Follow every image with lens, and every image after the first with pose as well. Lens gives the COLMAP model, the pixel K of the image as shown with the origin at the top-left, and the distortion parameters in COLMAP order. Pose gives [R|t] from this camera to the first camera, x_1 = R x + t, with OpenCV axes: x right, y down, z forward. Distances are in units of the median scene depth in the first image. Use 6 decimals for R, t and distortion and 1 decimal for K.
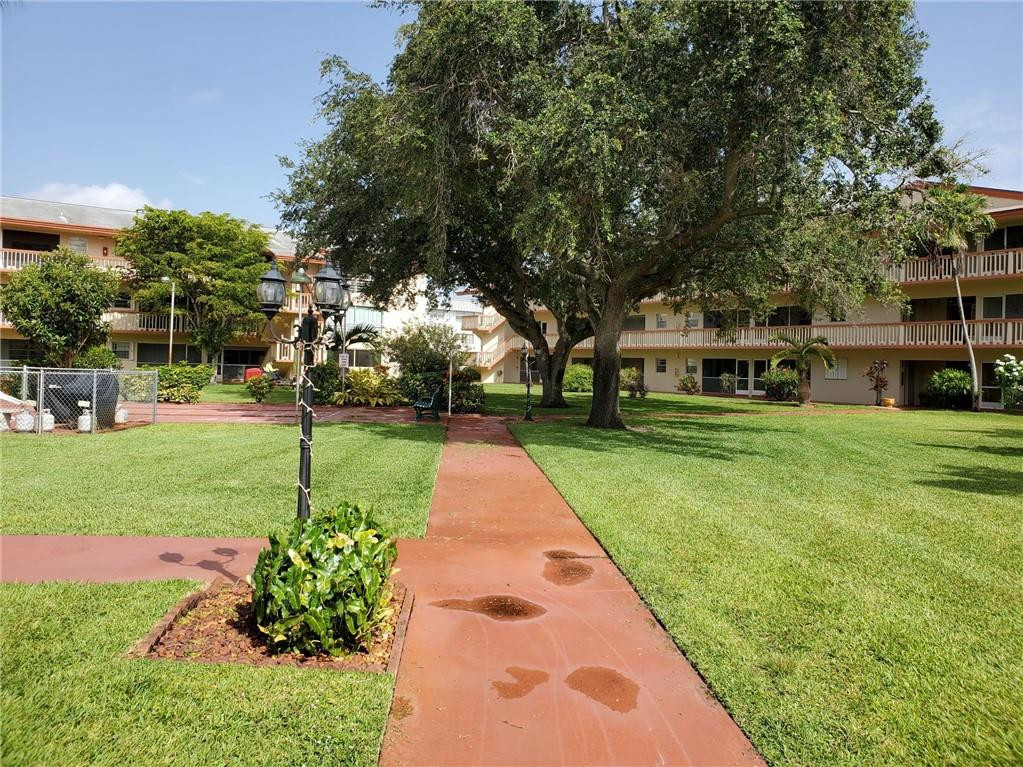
lens RADIAL K [[797.1, 0, 517.5], [0, 797.1, 354.2], [0, 0, 1]] dist [0.010072, 0.013338]
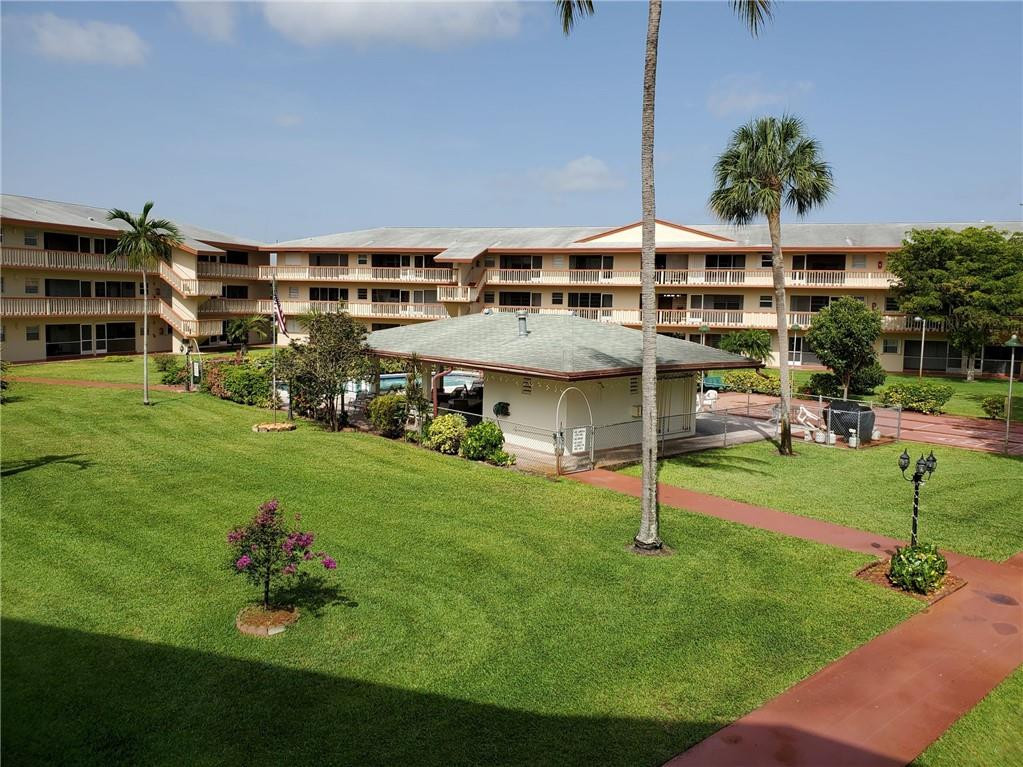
lens RADIAL K [[797.1, 0, 517.5], [0, 797.1, 354.2], [0, 0, 1]] dist [0.010072, 0.013338]
pose [[0.613006, 0.041570, -0.788984, 0.337343], [0.008547, 0.998208, 0.059234, -0.201937], [0.790032, -0.043055, 0.611551, -0.562700]]
